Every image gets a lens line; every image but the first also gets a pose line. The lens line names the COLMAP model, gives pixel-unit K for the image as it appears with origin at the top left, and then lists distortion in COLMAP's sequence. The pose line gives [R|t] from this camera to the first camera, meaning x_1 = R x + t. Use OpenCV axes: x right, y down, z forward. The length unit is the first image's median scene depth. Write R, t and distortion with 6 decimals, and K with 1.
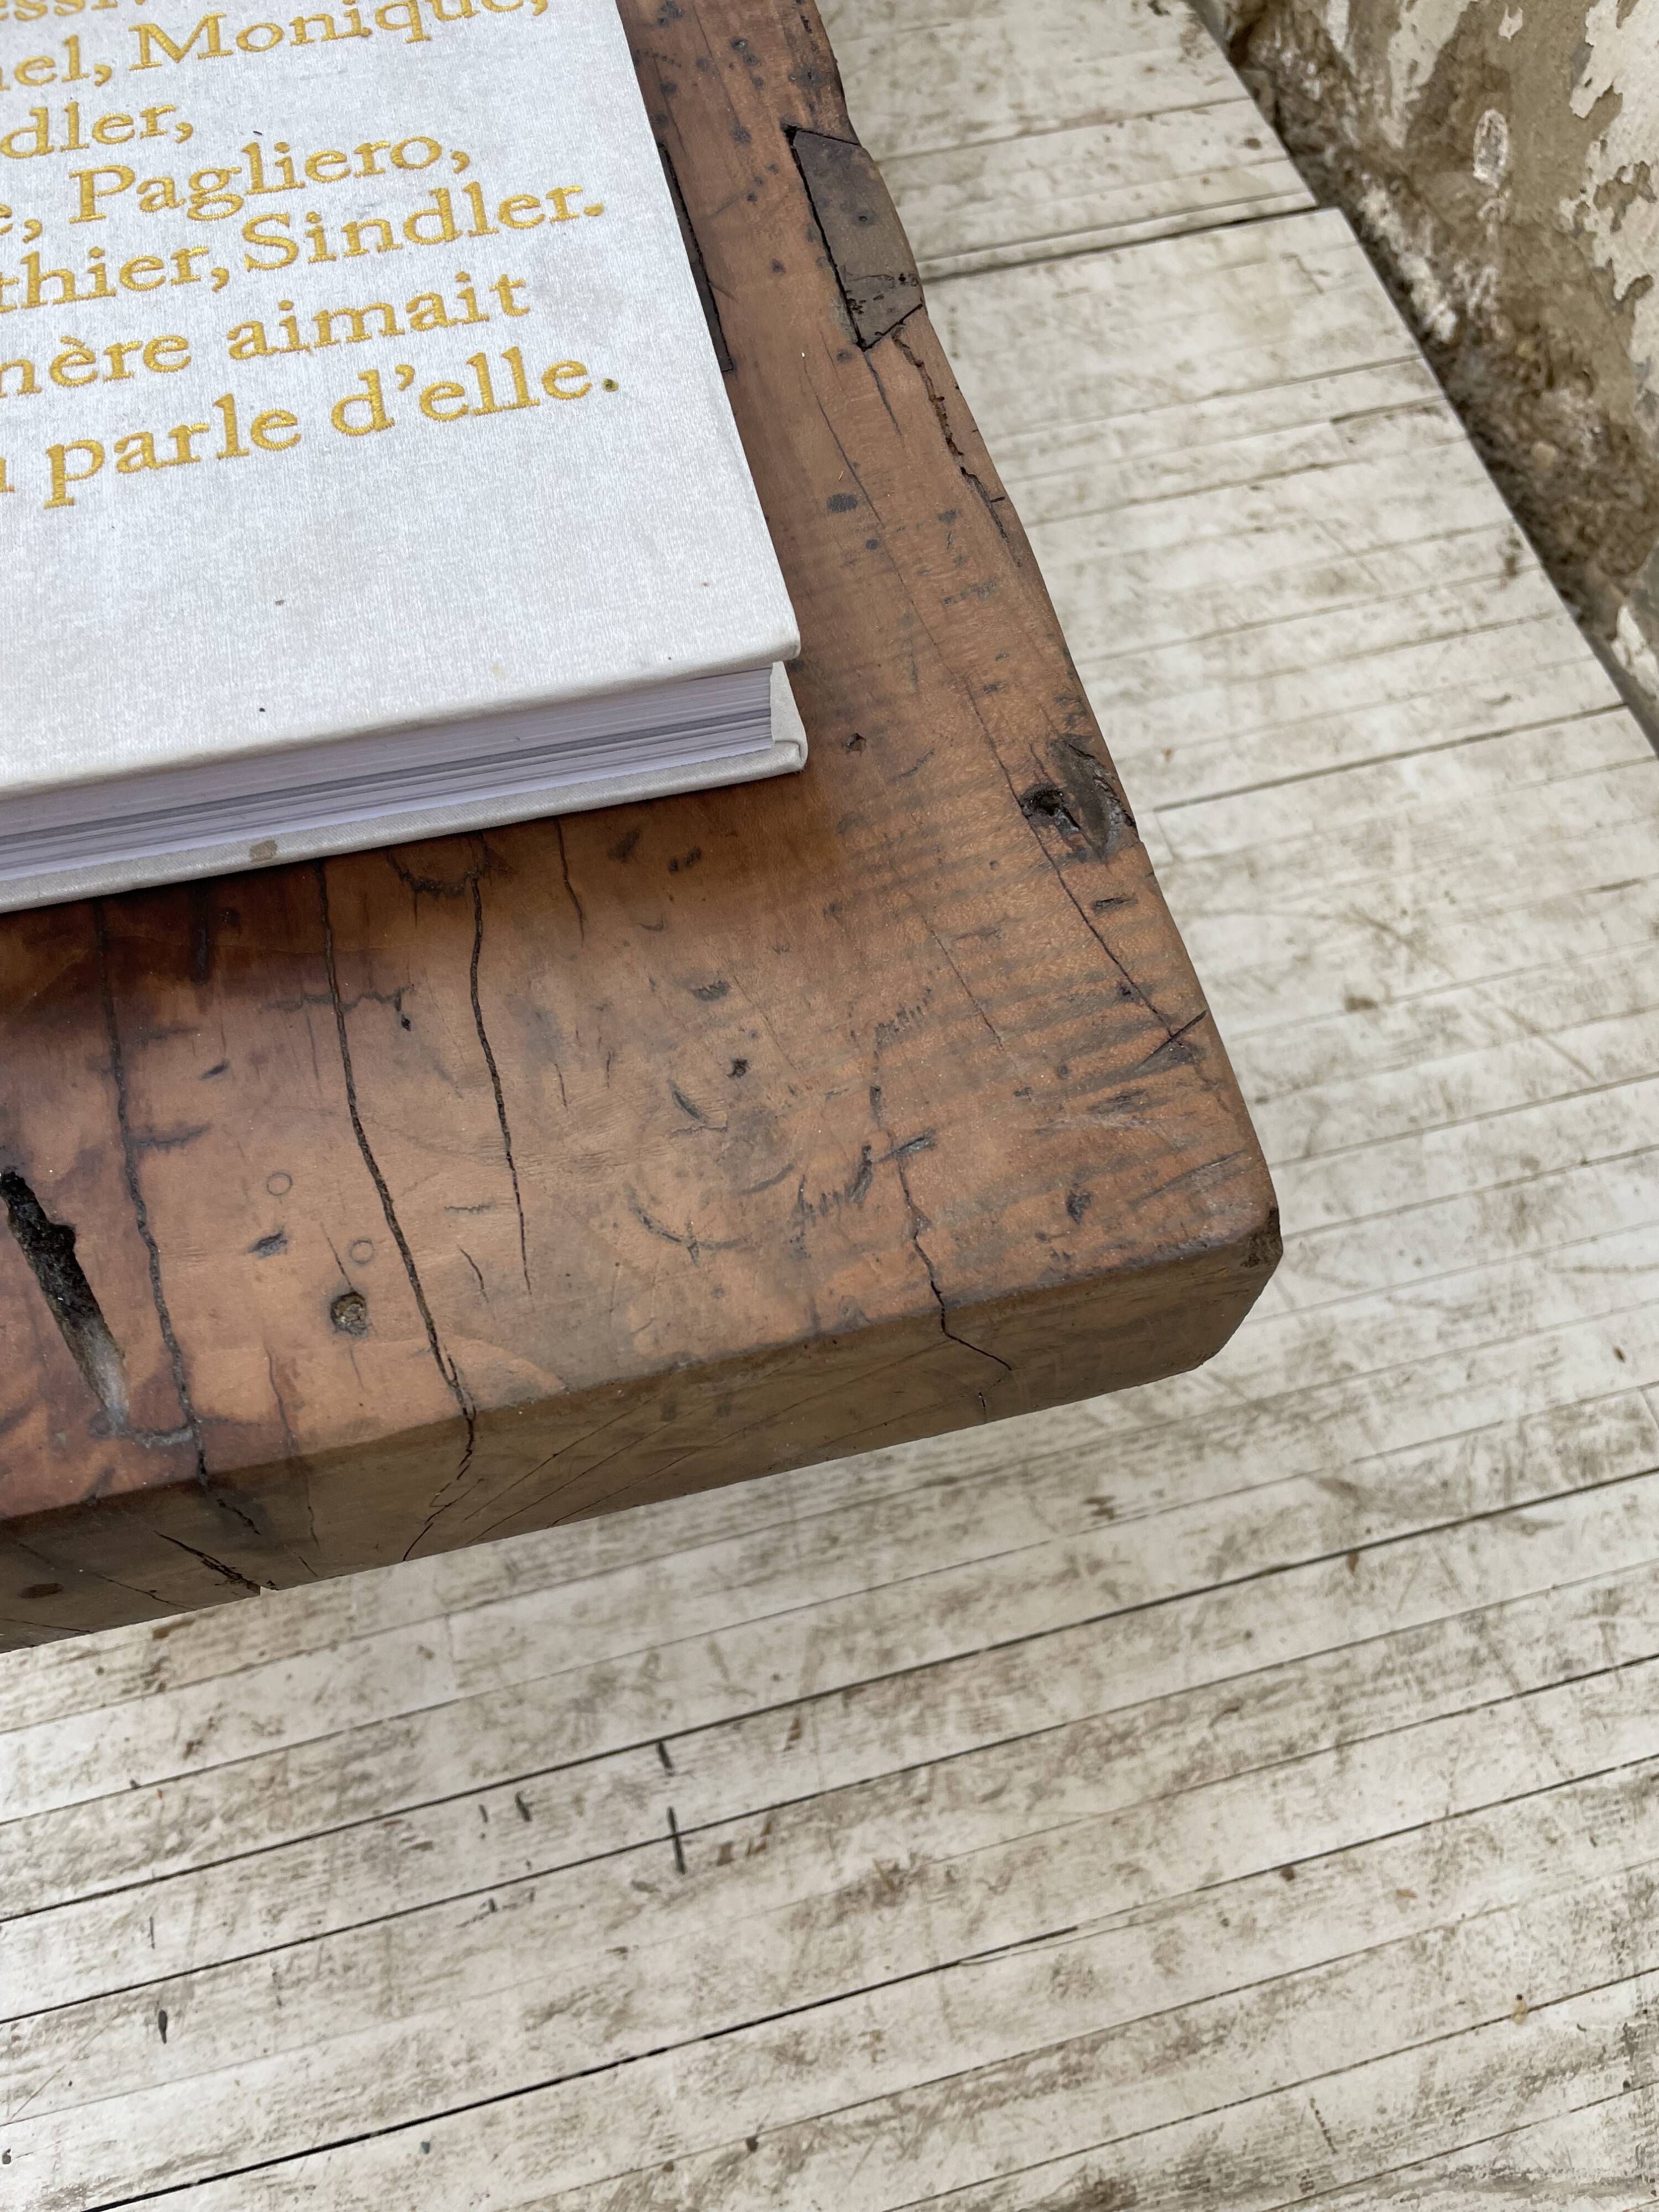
lens RADIAL K [[1708.2, 0, 835.2], [0, 1708.2, 1117.3], [0, 0, 1]] dist [0.056312, -0.087621]
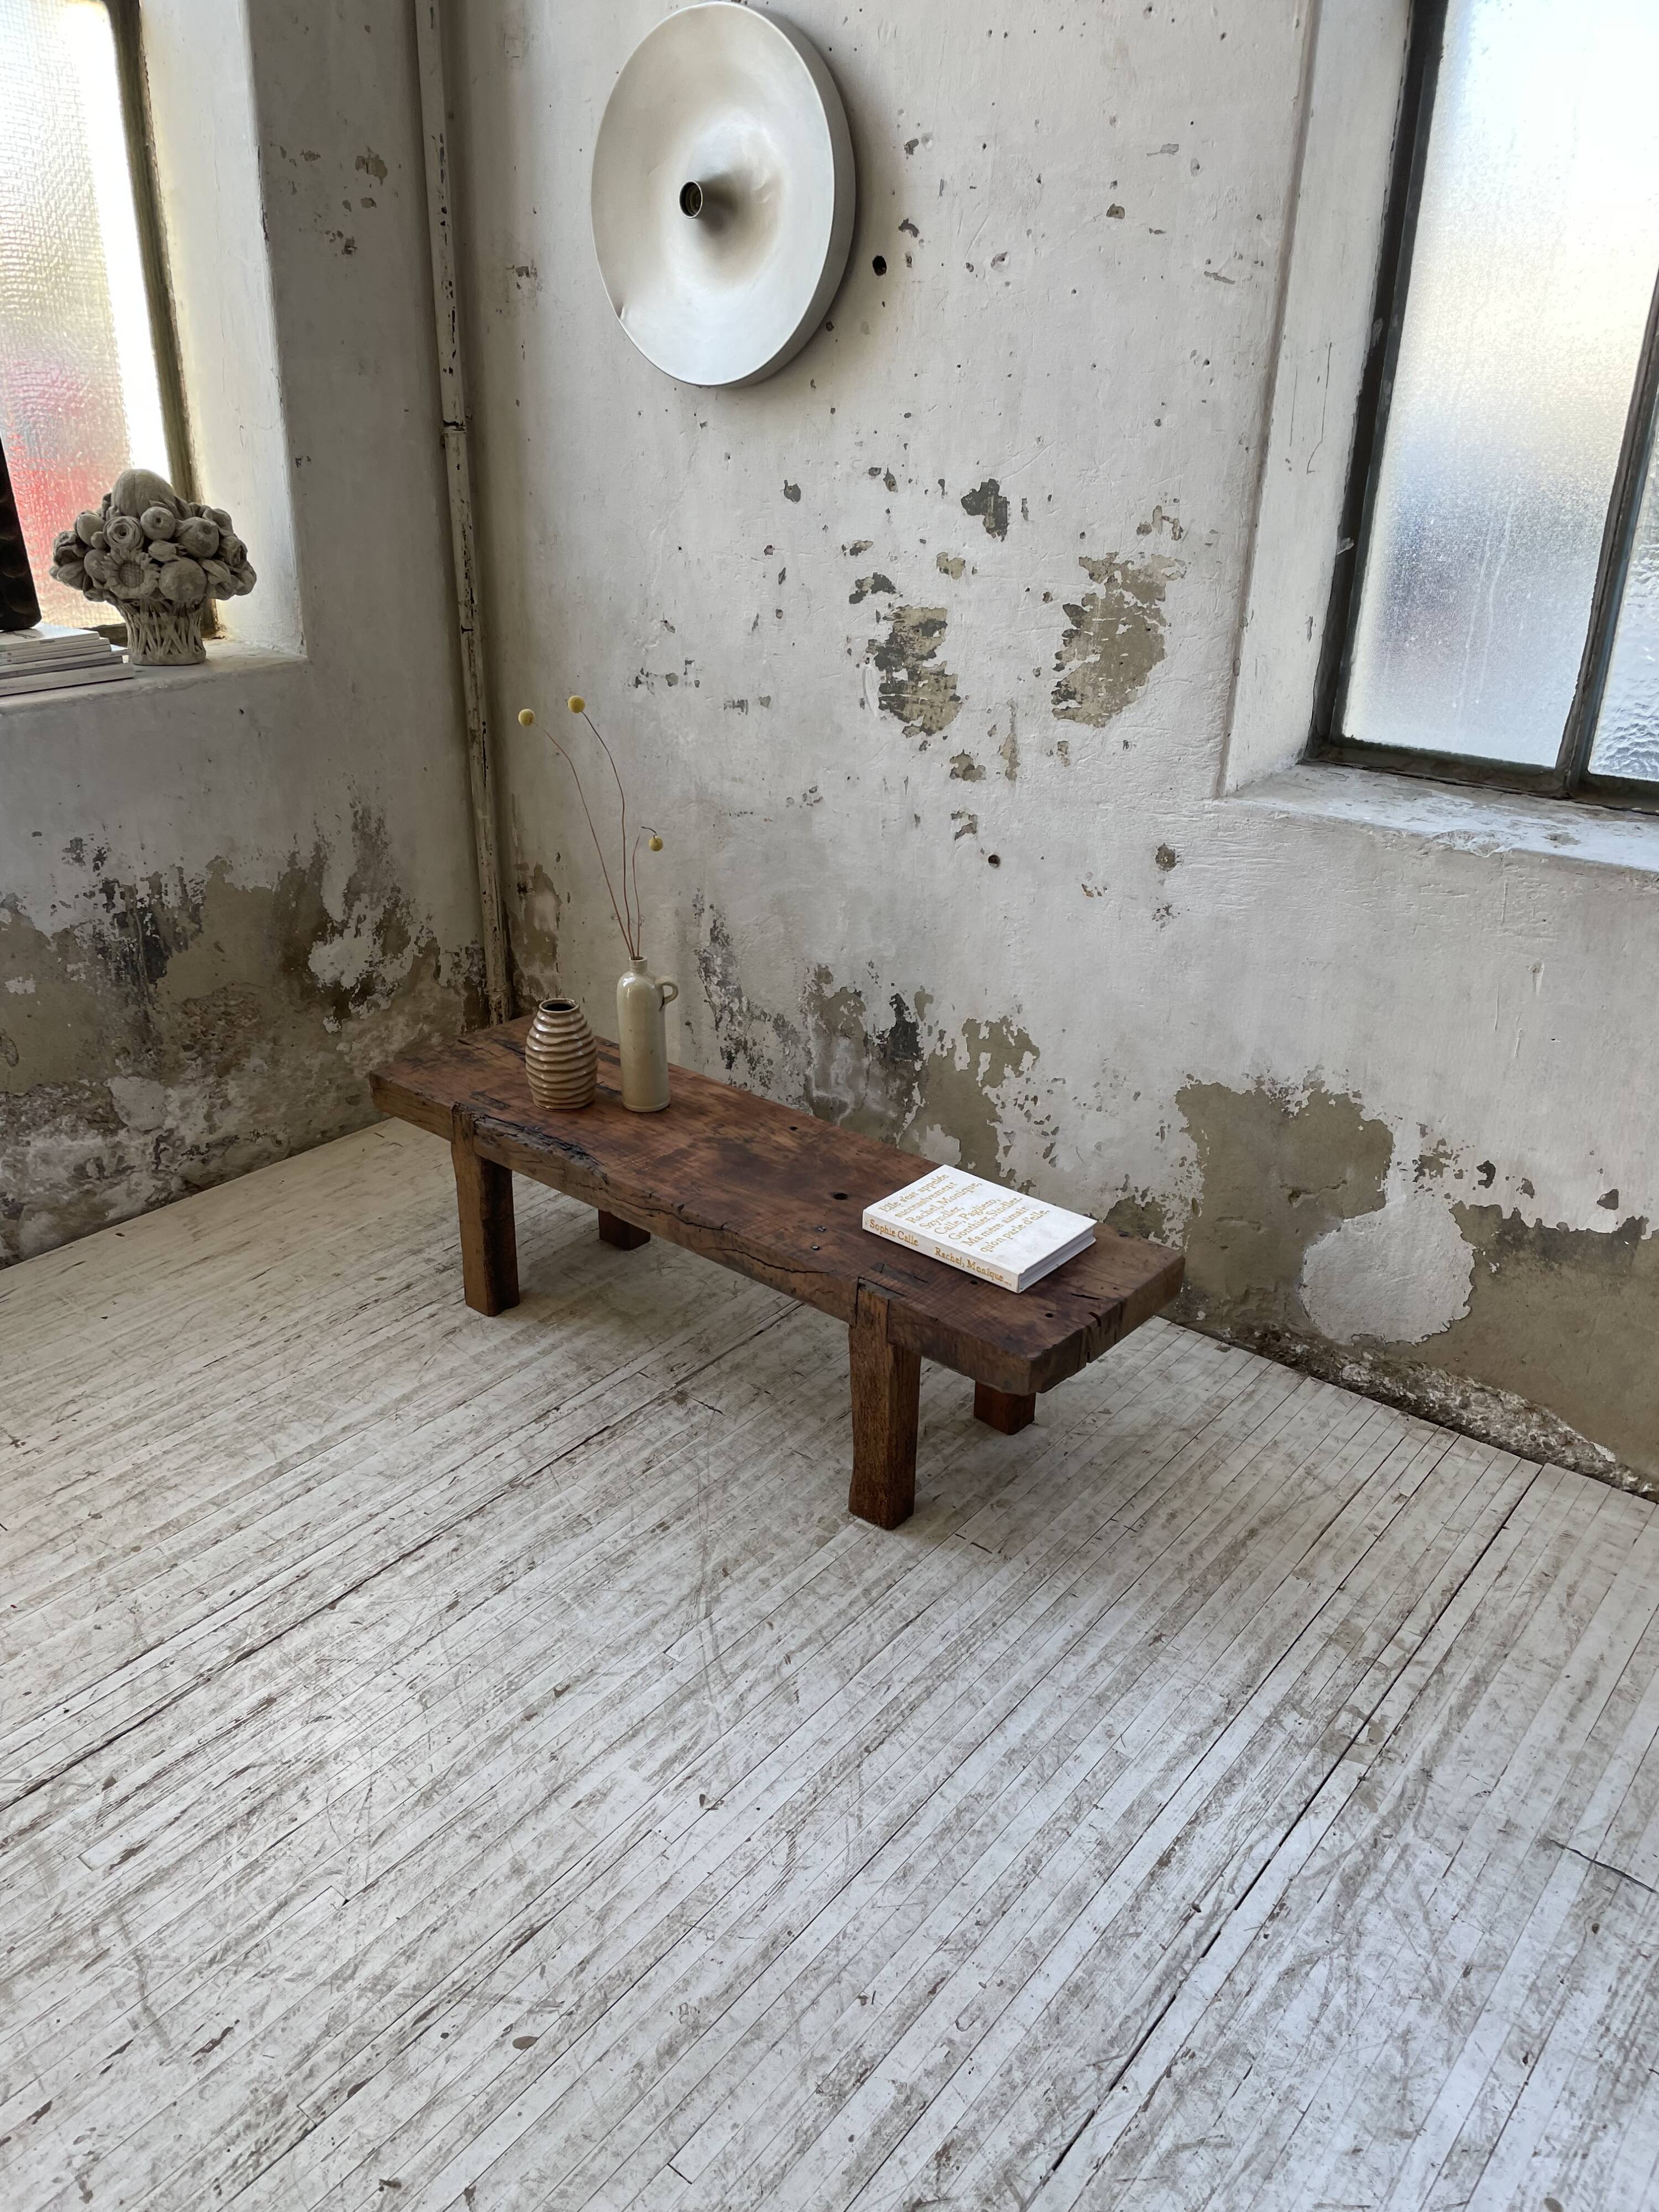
lens RADIAL K [[1678.4, 0, 805.9], [0, 1678.4, 1112.4], [0, 0, 1]] dist [0.095766, -0.134912]
pose [[0.806634, -0.239455, 0.540373, -2.706076], [0.520905, 0.720017, -0.458512, 1.166221], [-0.279285, 0.651334, 0.705524, -2.338300]]
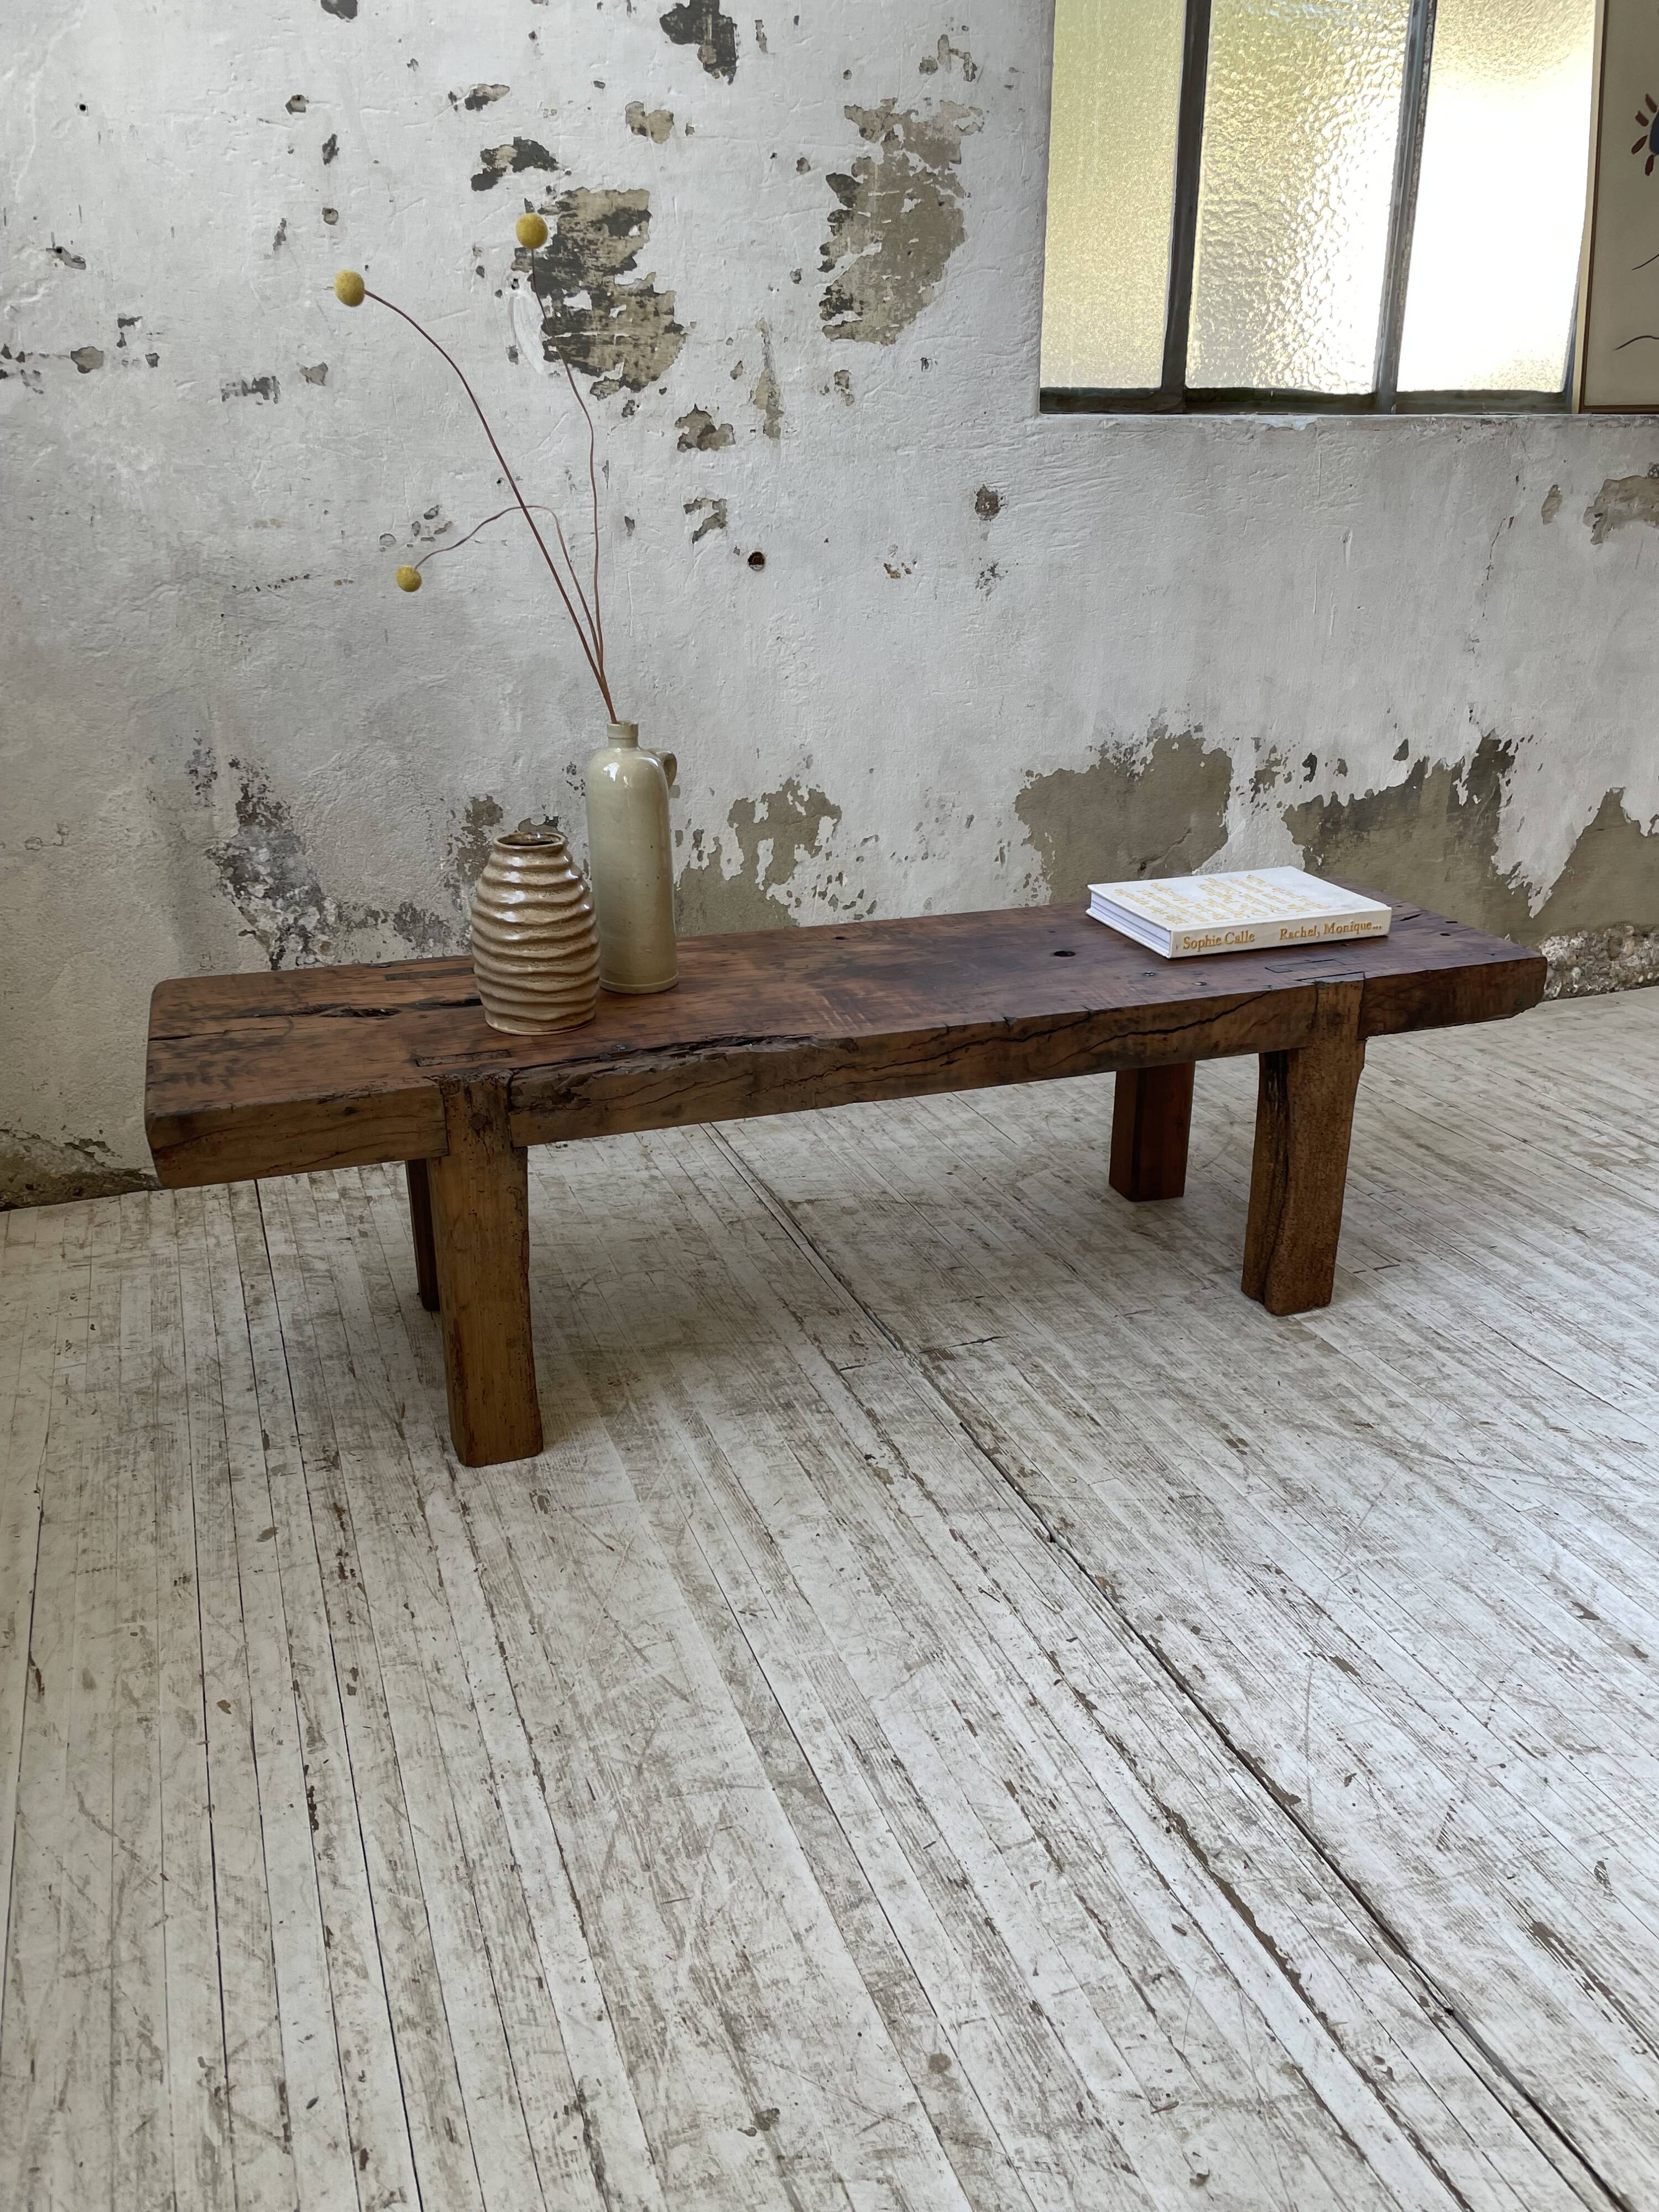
lens RADIAL K [[1679.6, 0, 852.3], [0, 1679.6, 1119.1], [0, 0, 1]] dist [0.089383, -0.122580]
pose [[-0.120179, -0.374811, 0.919279, -3.259889], [0.879515, 0.389283, 0.273701, -1.664650], [-0.460446, 0.841413, 0.282868, 0.366664]]
